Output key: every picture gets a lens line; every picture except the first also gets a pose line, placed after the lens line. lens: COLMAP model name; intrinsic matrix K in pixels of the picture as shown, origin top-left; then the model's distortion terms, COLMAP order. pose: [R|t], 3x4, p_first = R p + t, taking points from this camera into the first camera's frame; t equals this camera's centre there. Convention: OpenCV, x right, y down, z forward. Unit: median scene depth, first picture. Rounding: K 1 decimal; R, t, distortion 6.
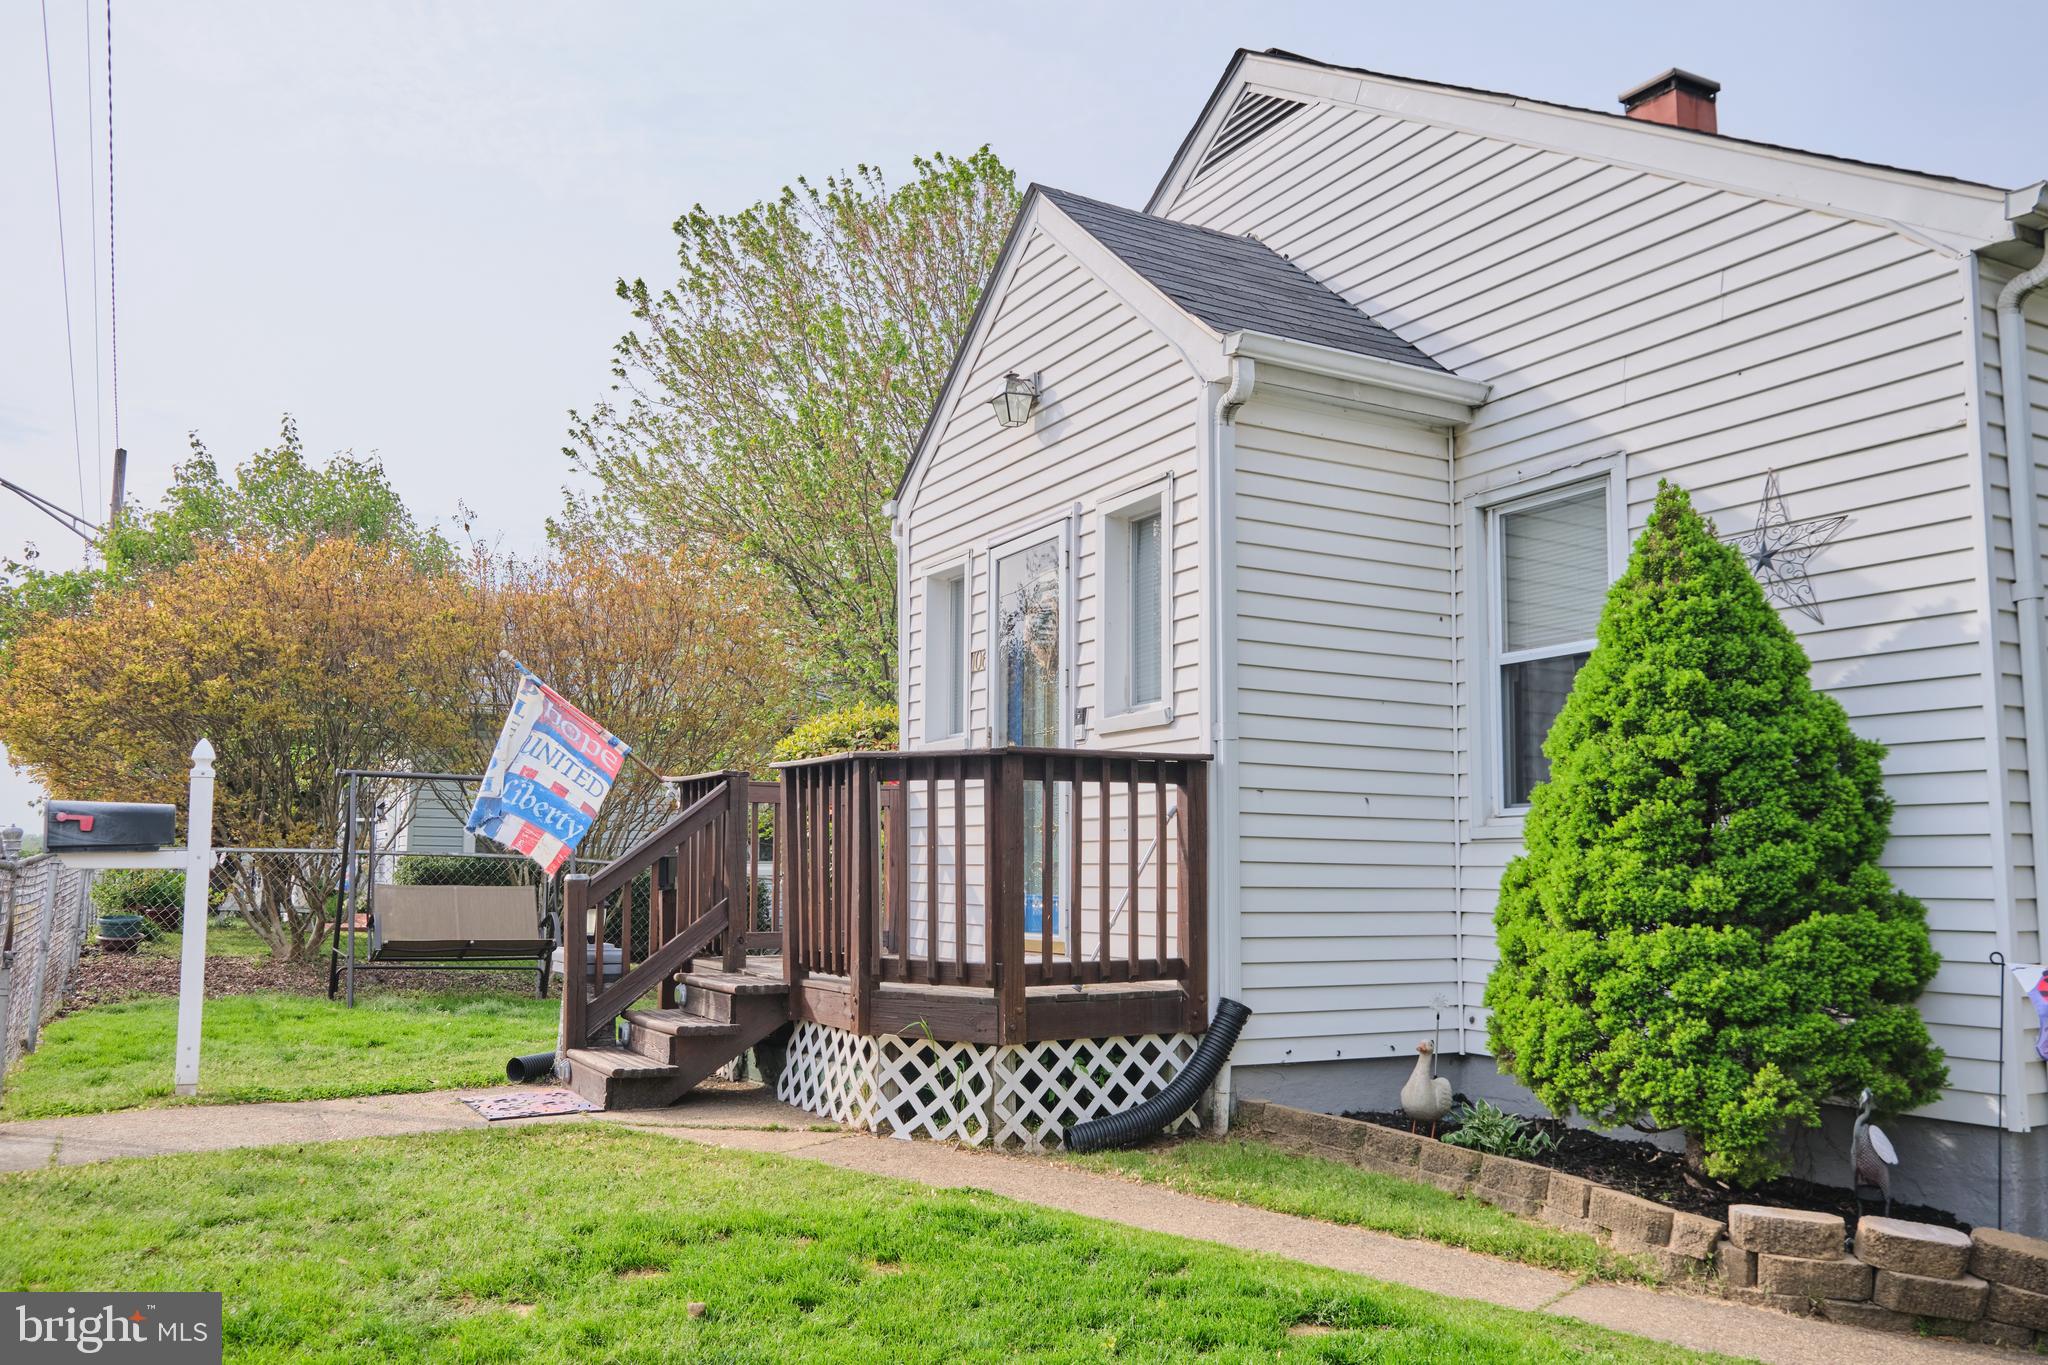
lens RADIAL K [[1633.5, 0, 1052.6], [0, 1633.5, 701.0], [0, 0, 1]] dist [-0.028522, 0.017405]
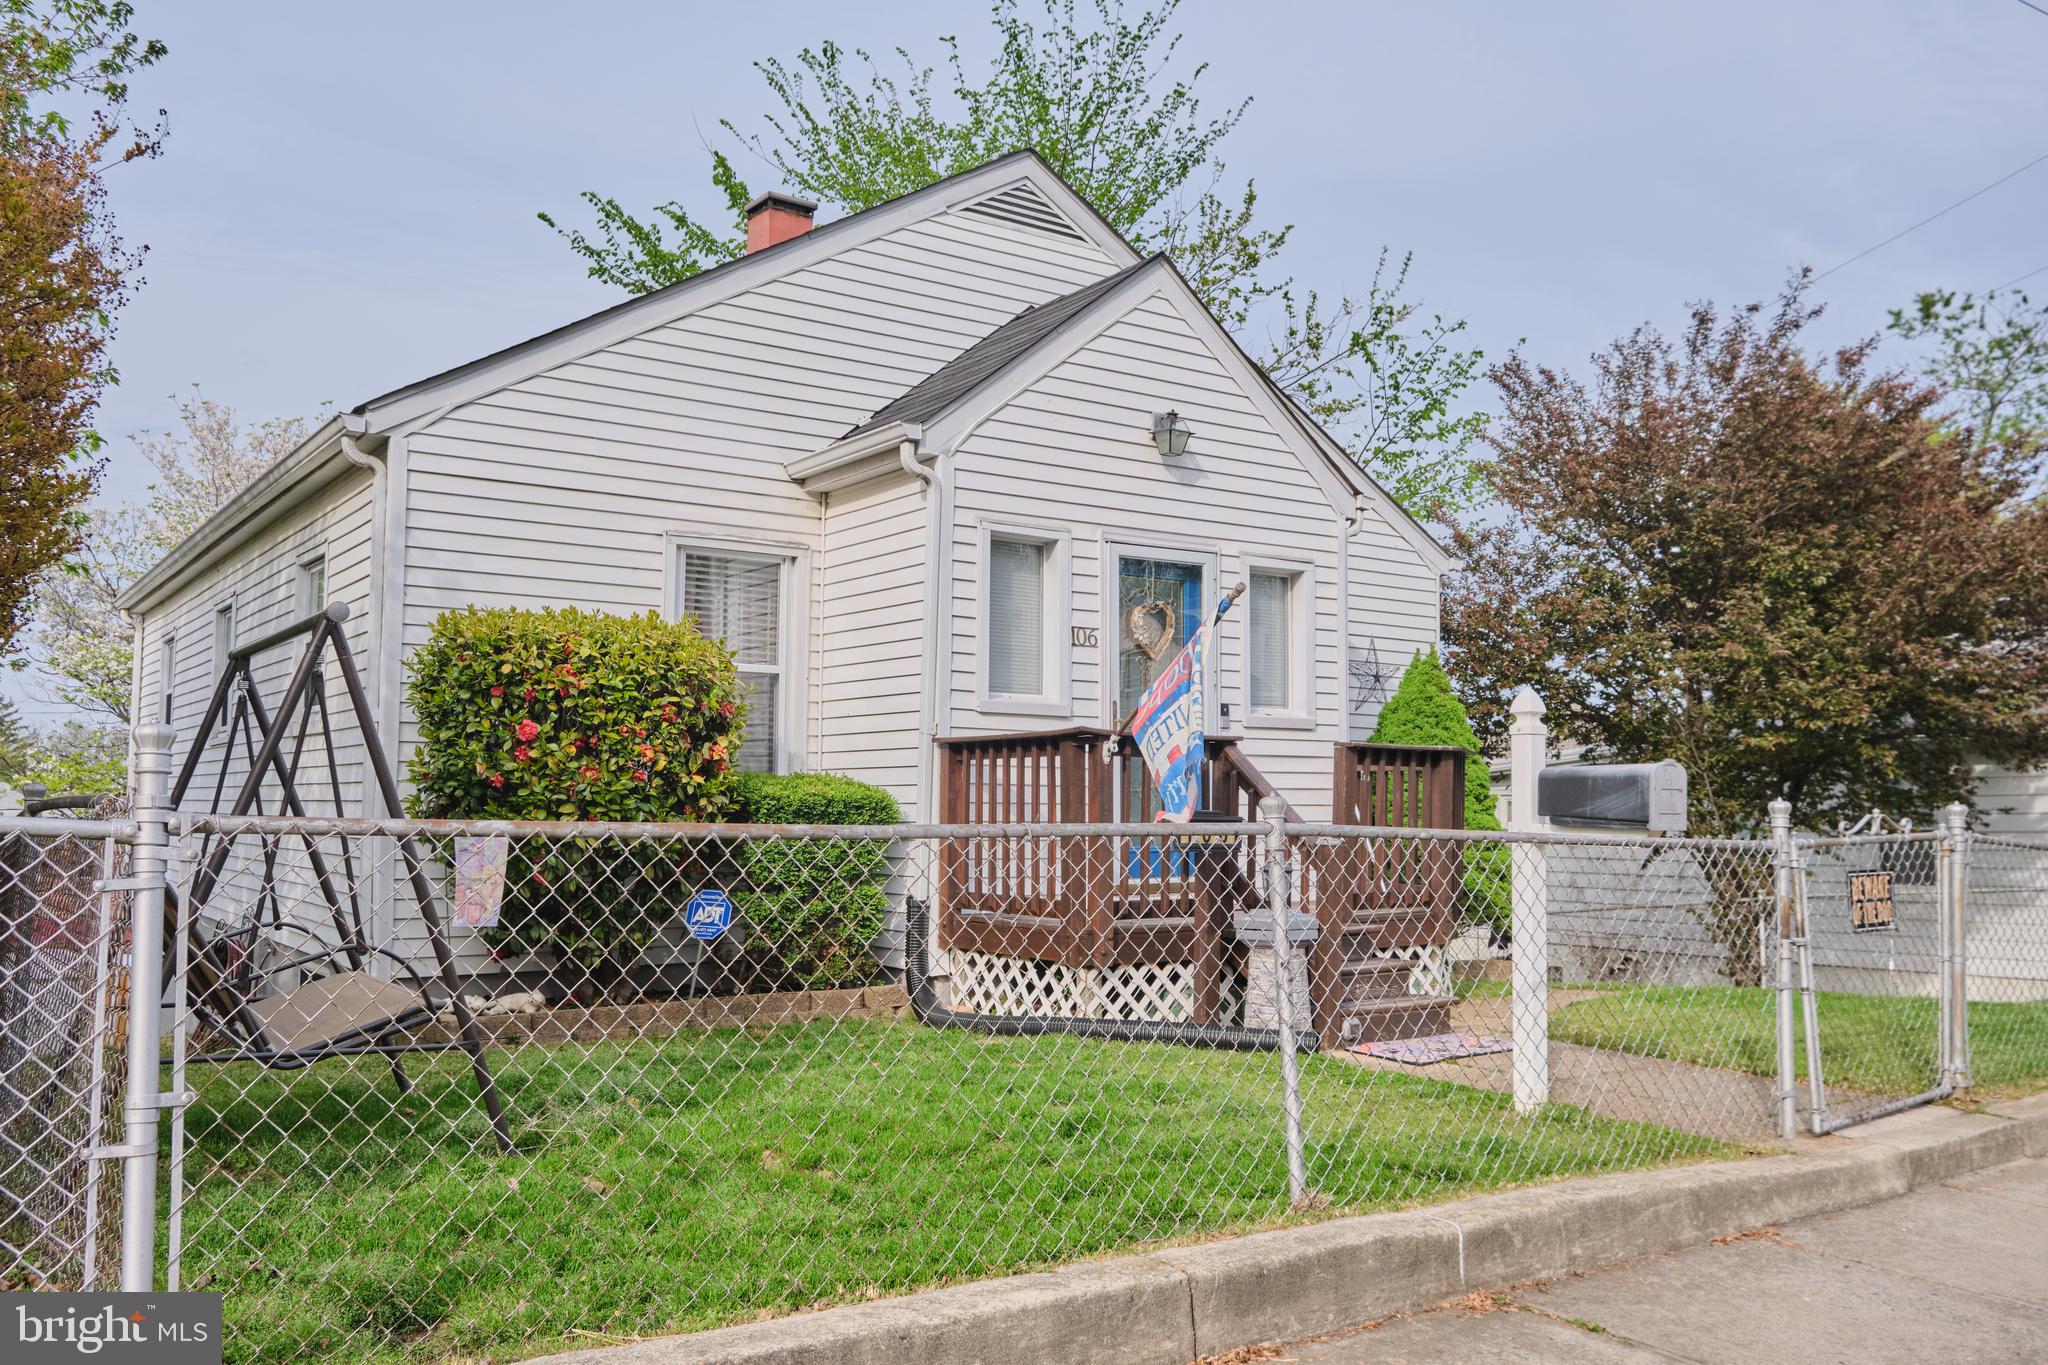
lens RADIAL K [[1633.5, 0, 1027.2], [0, 1633.5, 687.2], [0, 0, 1]] dist [-0.028522, 0.017405]
pose [[-0.093379, 0.071756, 0.993041, -1.400754], [-0.110007, 0.990549, -0.081920, 0.128255], [-0.989535, -0.116891, -0.084603, 1.395825]]
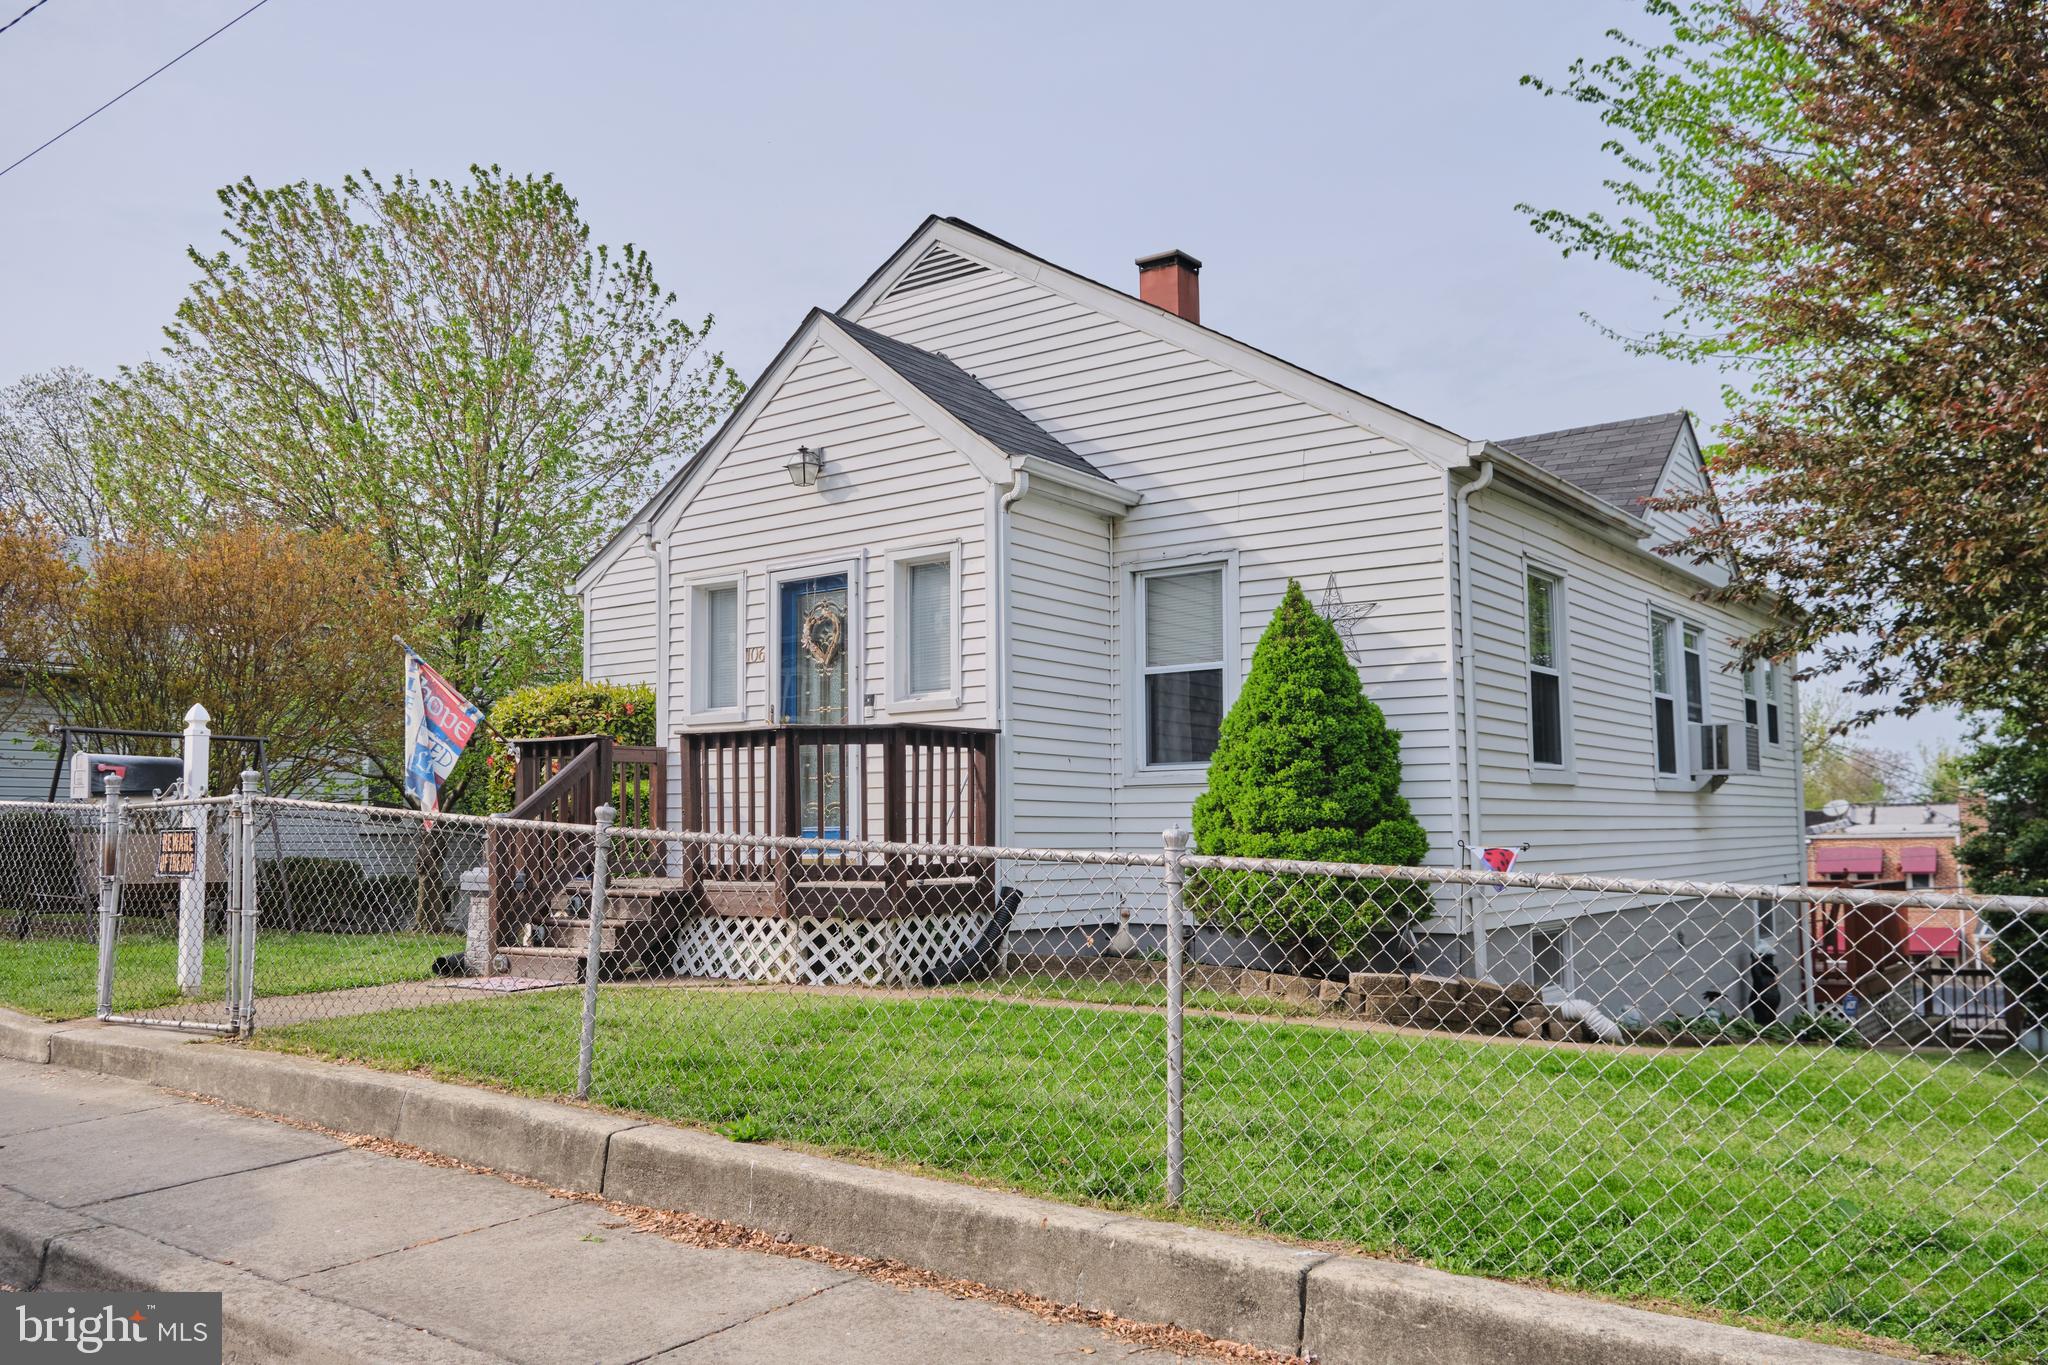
lens RADIAL K [[1633.5, 0, 1040.2], [0, 1633.5, 690.2], [0, 0, 1]] dist [-0.028522, 0.017405]
pose [[0.904581, 0.025078, 0.425563, -0.499594], [-0.031445, 0.999474, 0.007940, -0.016862], [-0.425140, -0.020564, 0.904894, -0.388372]]
